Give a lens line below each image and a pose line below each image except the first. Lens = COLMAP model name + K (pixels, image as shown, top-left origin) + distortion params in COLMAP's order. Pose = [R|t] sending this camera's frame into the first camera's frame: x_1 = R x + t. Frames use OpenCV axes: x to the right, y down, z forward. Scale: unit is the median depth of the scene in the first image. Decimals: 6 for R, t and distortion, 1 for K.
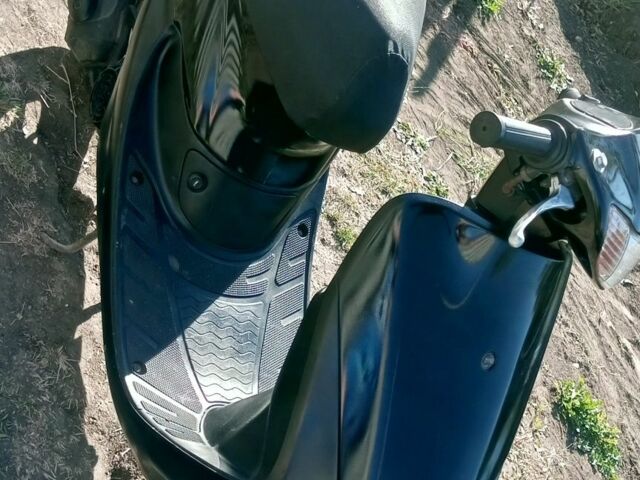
lens RADIAL K [[1161.1, 0, 320.0], [0, 1161.1, 240.0], [0, 0, 1]] dist [0.161805, -0.257547]
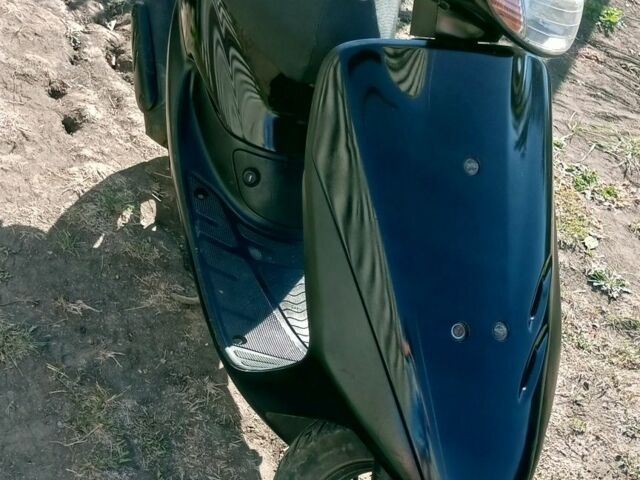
lens RADIAL K [[1161.1, 0, 320.0], [0, 1161.1, 240.0], [0, 0, 1]] dist [0.161805, -0.257547]
pose [[0.898789, -0.371481, -0.232768, 0.167696], [0.319460, 0.918627, -0.232527, 0.253050], [0.300206, 0.134632, 0.944325, -0.007074]]
